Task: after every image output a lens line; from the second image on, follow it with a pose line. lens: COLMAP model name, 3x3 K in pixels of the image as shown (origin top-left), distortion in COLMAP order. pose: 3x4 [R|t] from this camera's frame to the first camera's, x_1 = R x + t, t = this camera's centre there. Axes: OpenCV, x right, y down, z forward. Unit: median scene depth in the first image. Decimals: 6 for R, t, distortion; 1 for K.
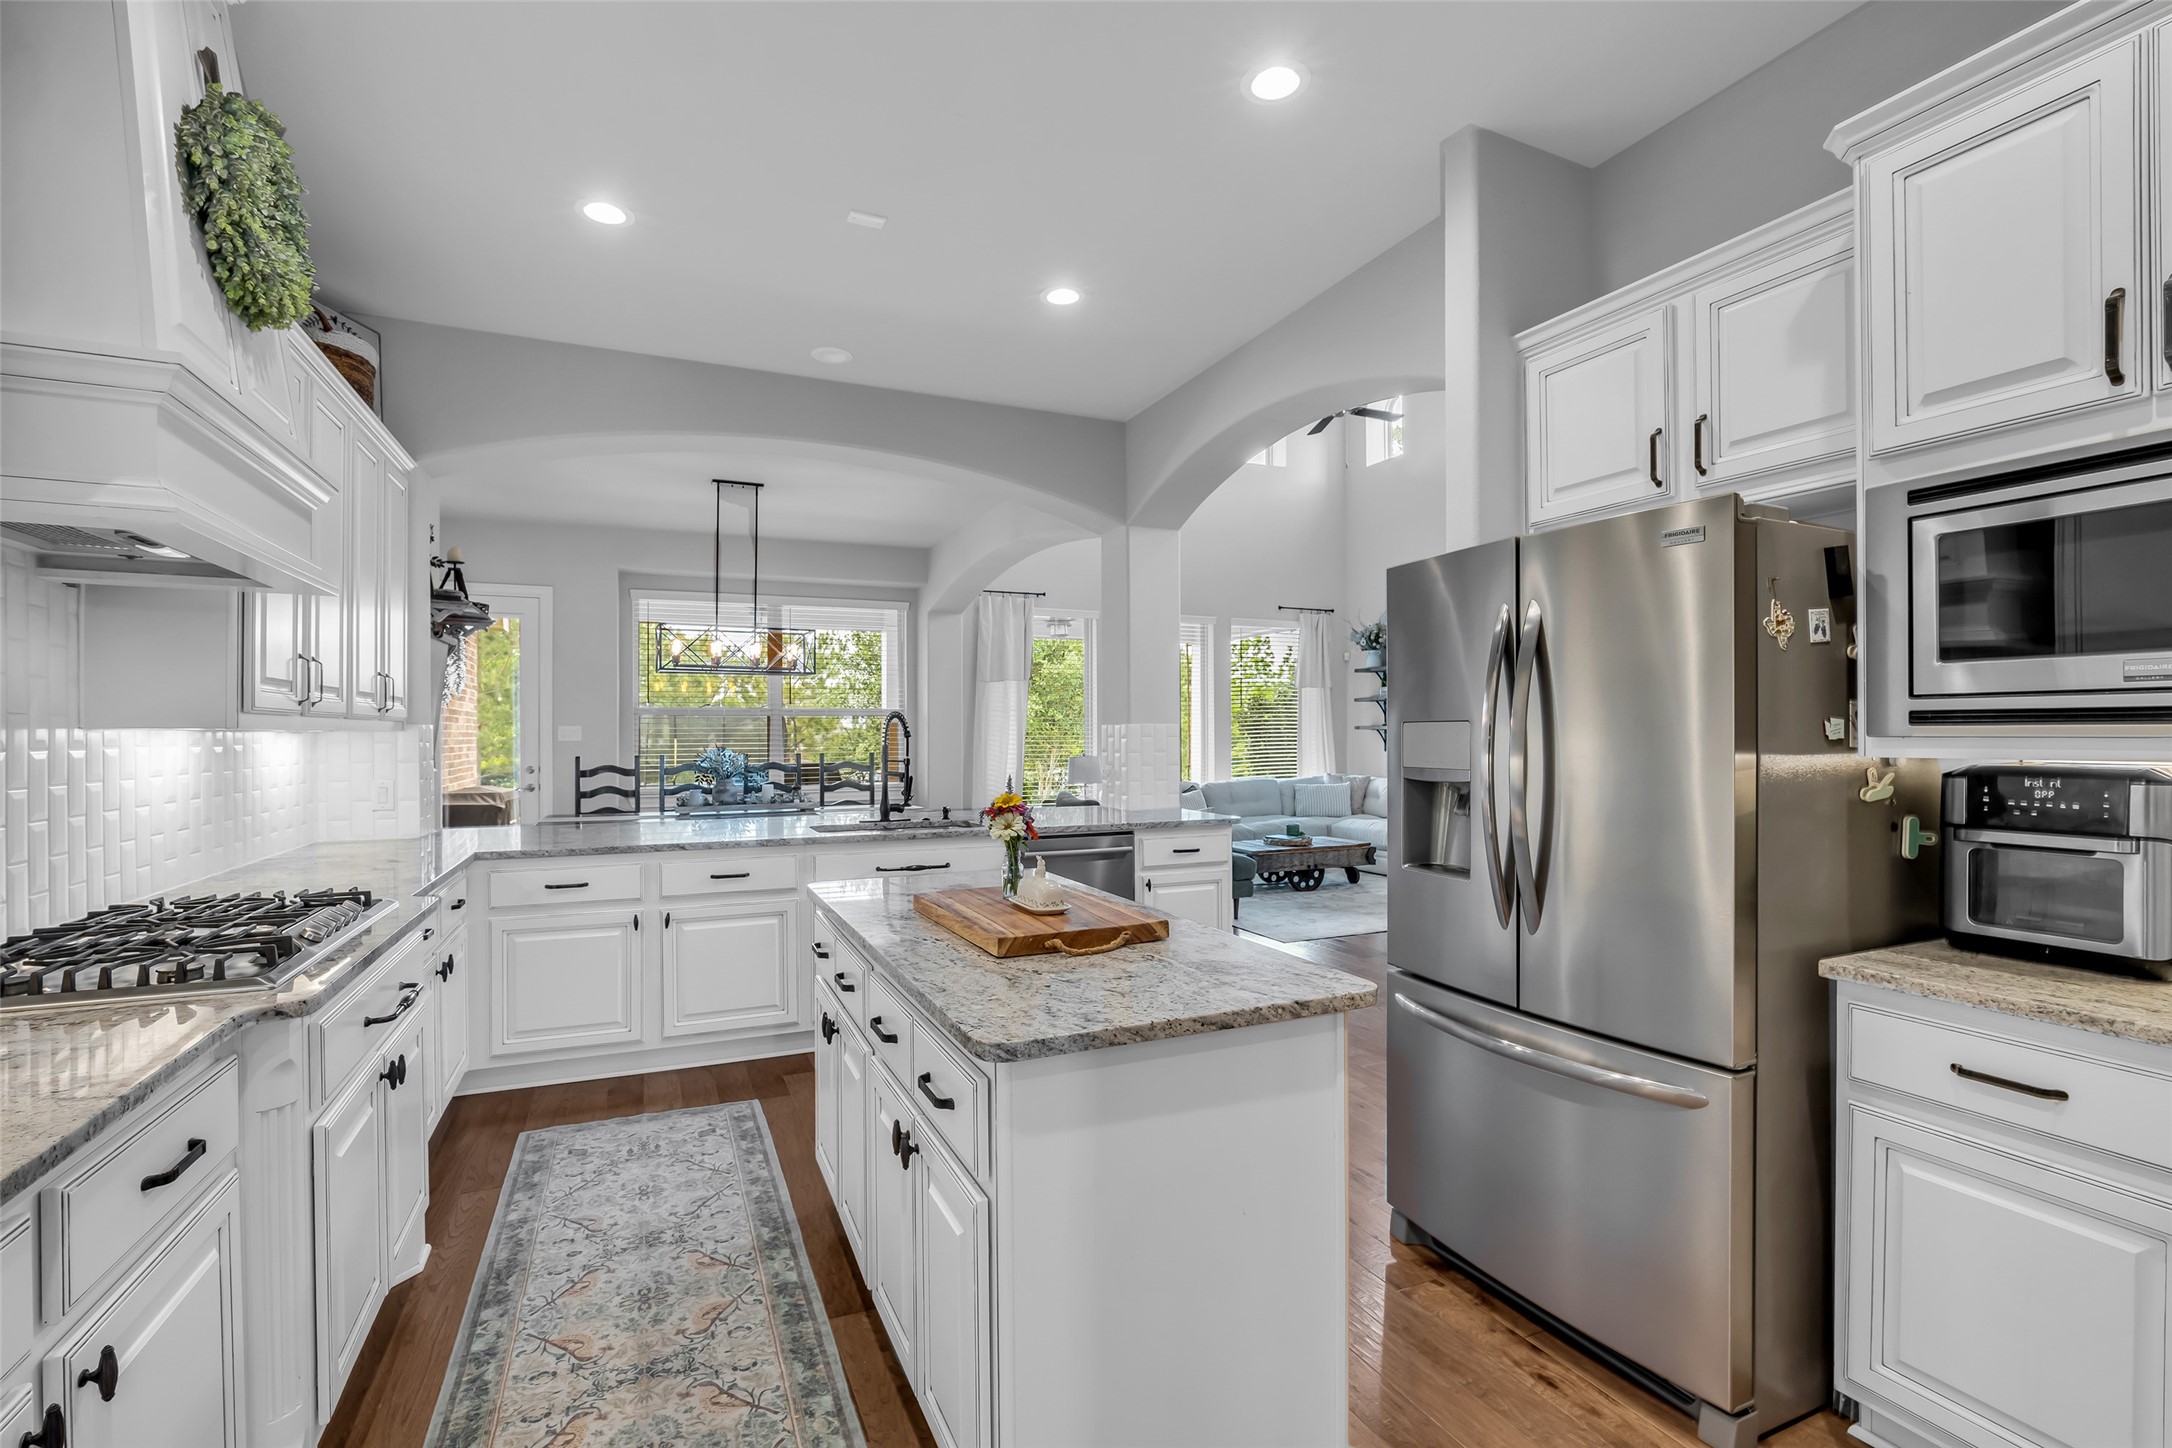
lens RADIAL K [[980.6, 0, 1066.3], [0, 980.6, 732.9], [0, 0, 1]] dist [-0.018706, 0.003169]
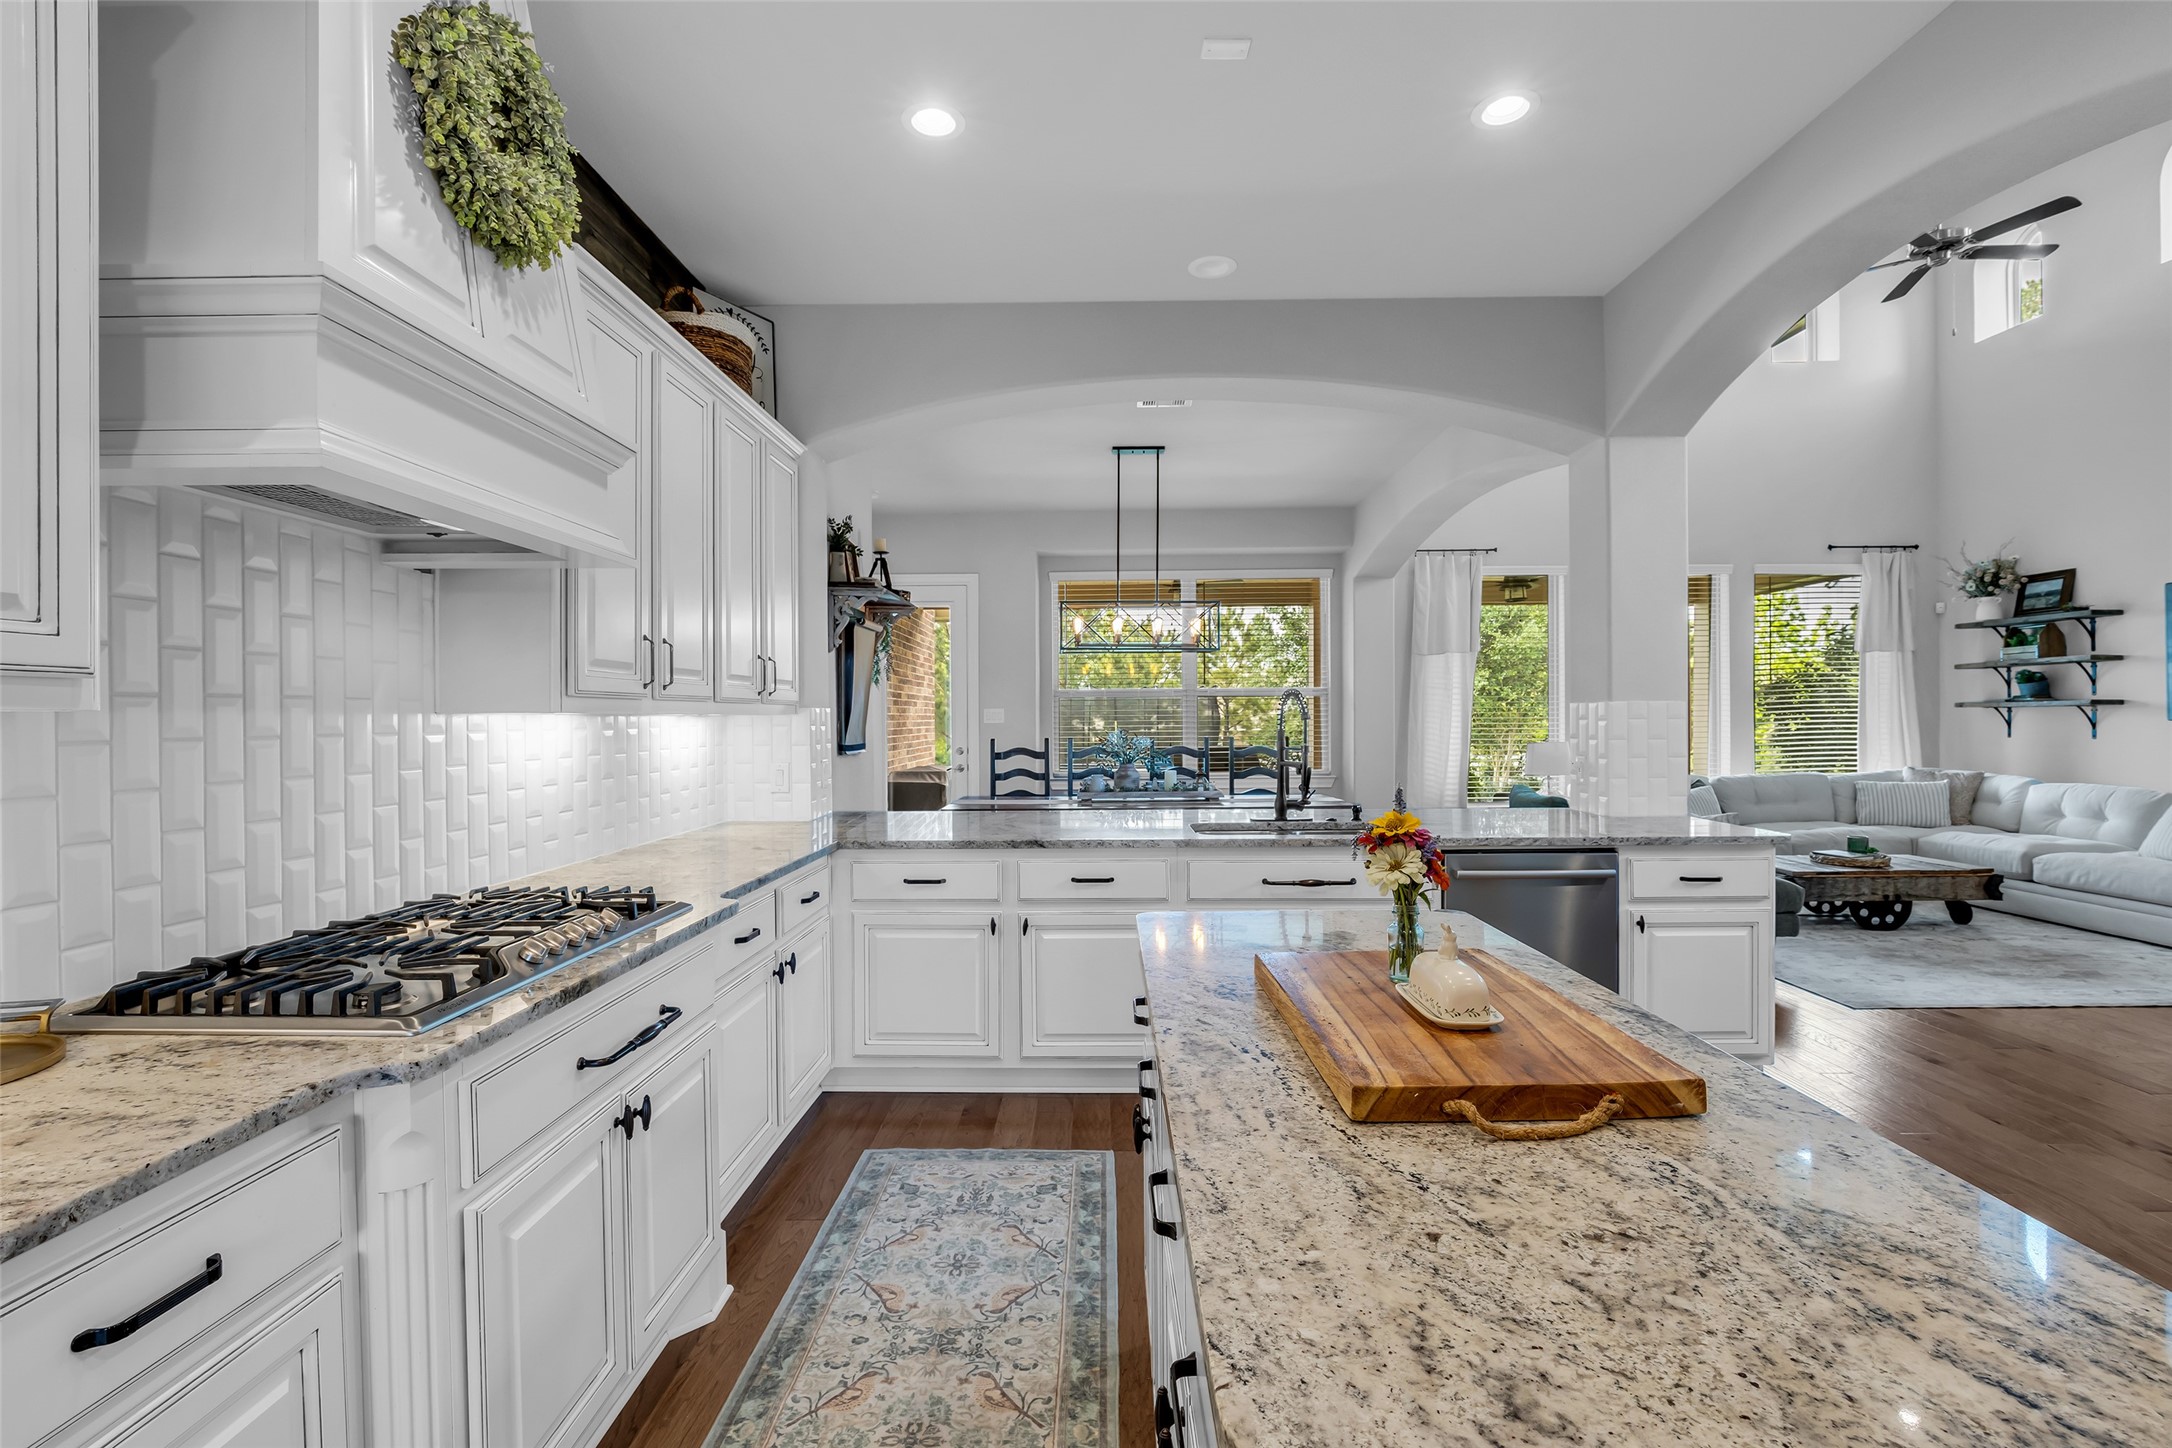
lens RADIAL K [[980.6, 0, 1084.4], [0, 980.6, 721.1], [0, 0, 1]] dist [-0.018706, 0.003169]
pose [[0.910068, -0.000475, -0.414458, 0.012290], [0.003382, 0.999975, 0.006279, -0.000386], [0.414444, -0.007116, 0.910047, 0.253130]]
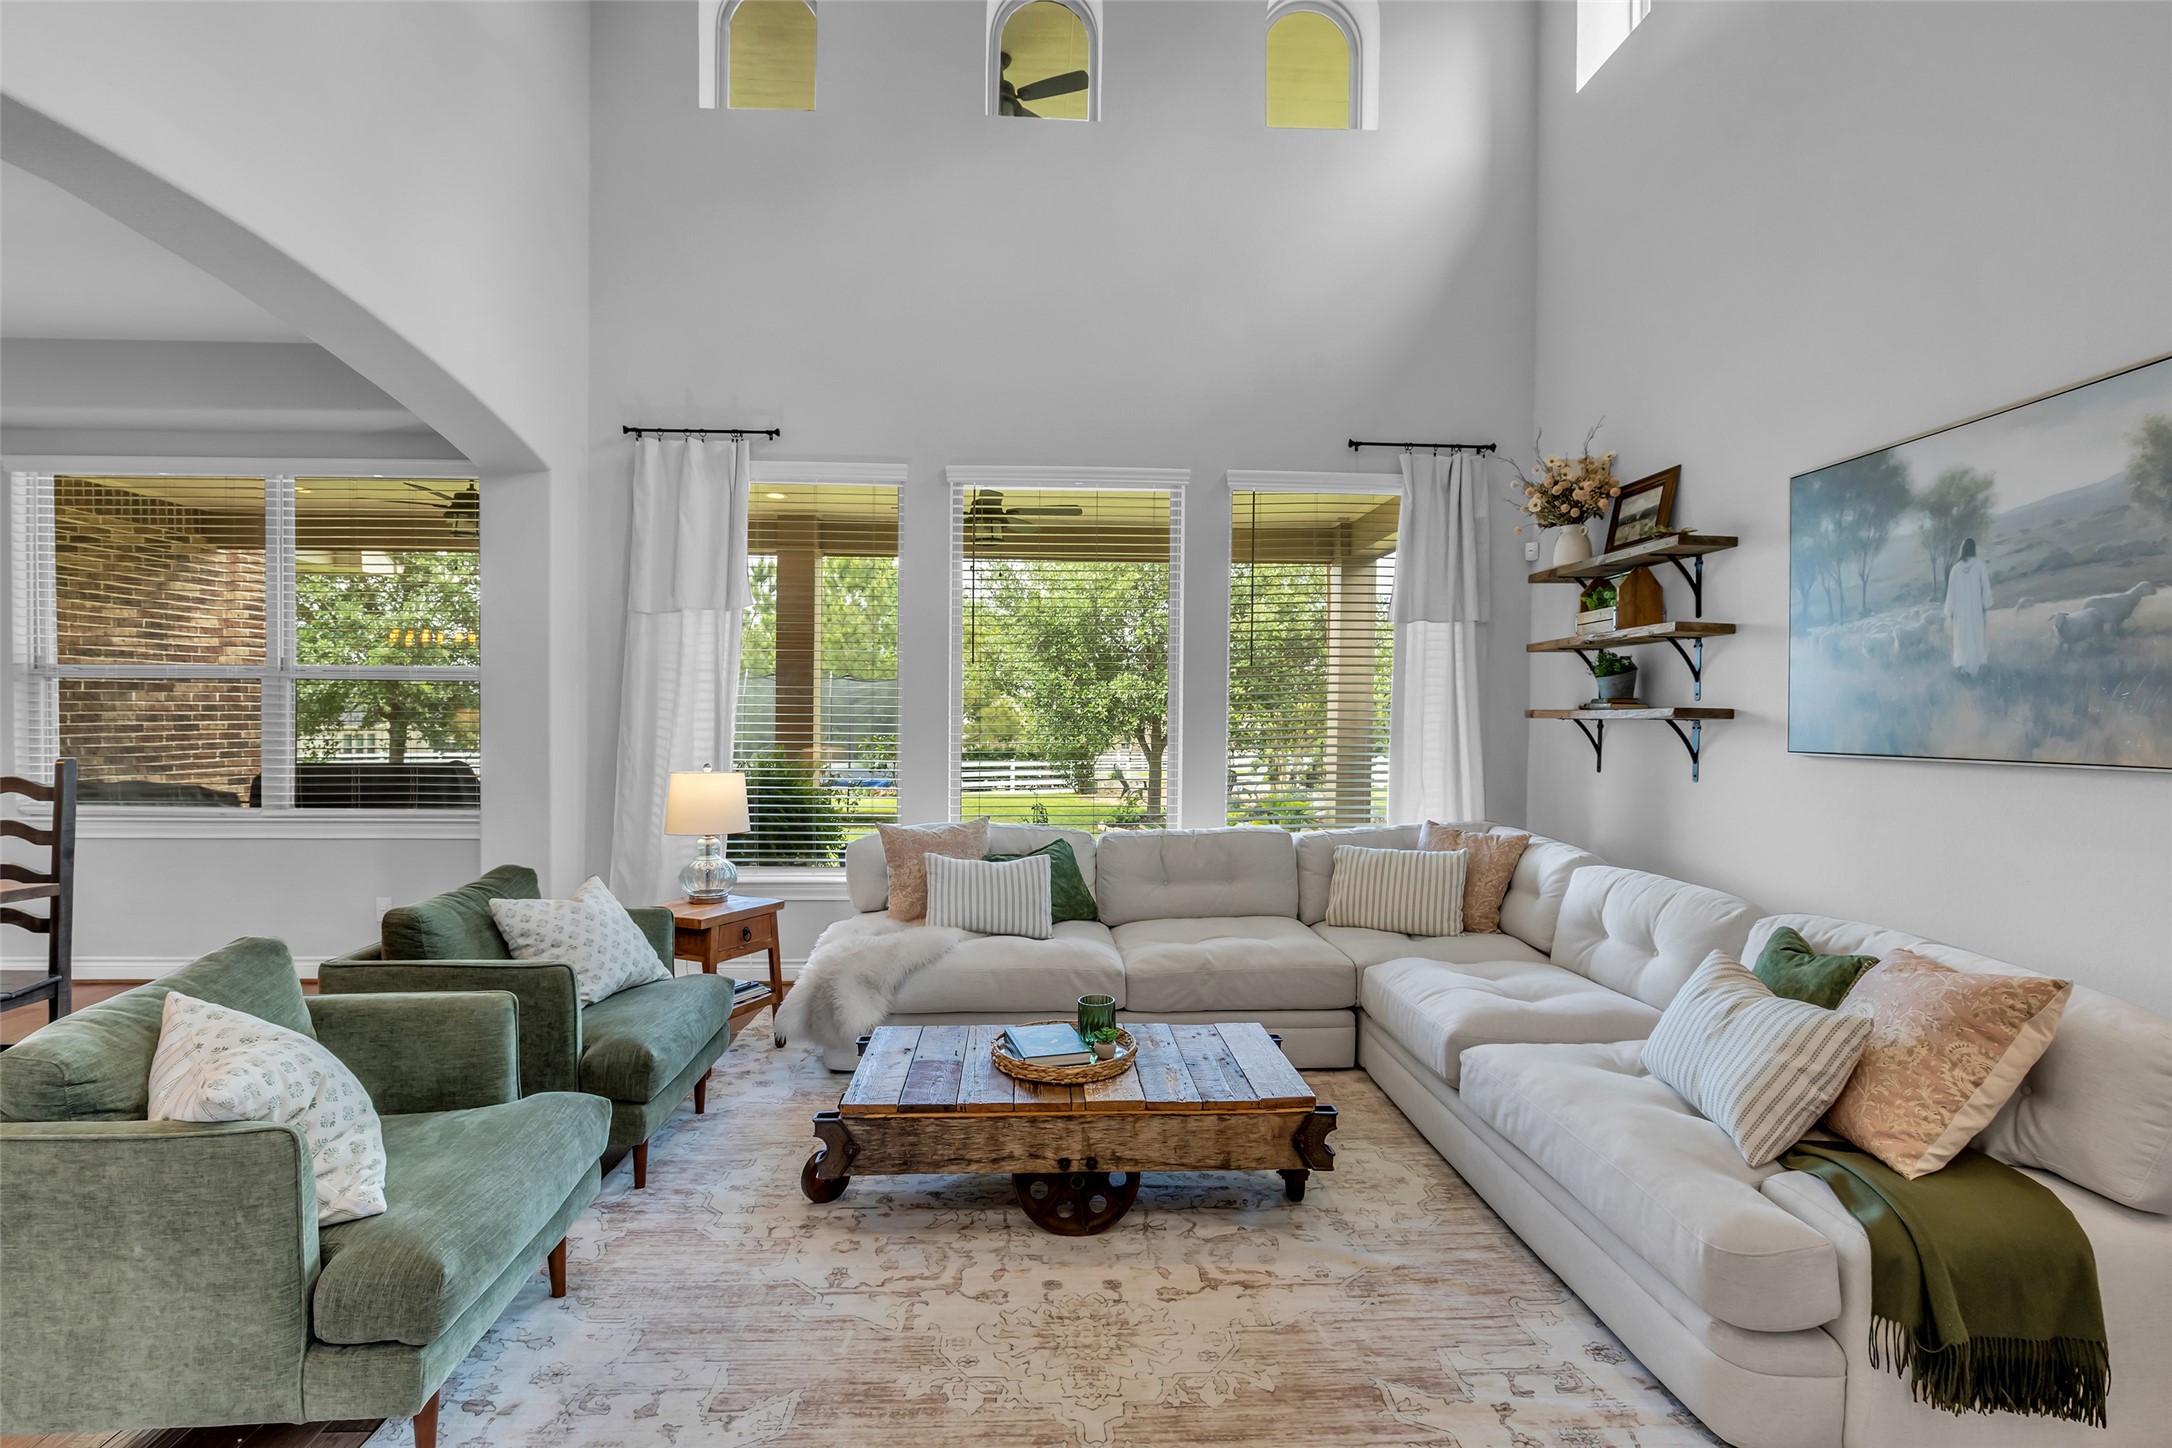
lens RADIAL K [[980.6, 0, 1106.1], [0, 980.6, 729.9], [0, 0, 1]] dist [-0.018706, 0.003169]
pose [[0.932459, 0.017713, -0.360841, 0.922149], [-0.009135, 0.999634, 0.025464, -0.023988], [0.361160, -0.020448, 0.932280, 1.787669]]
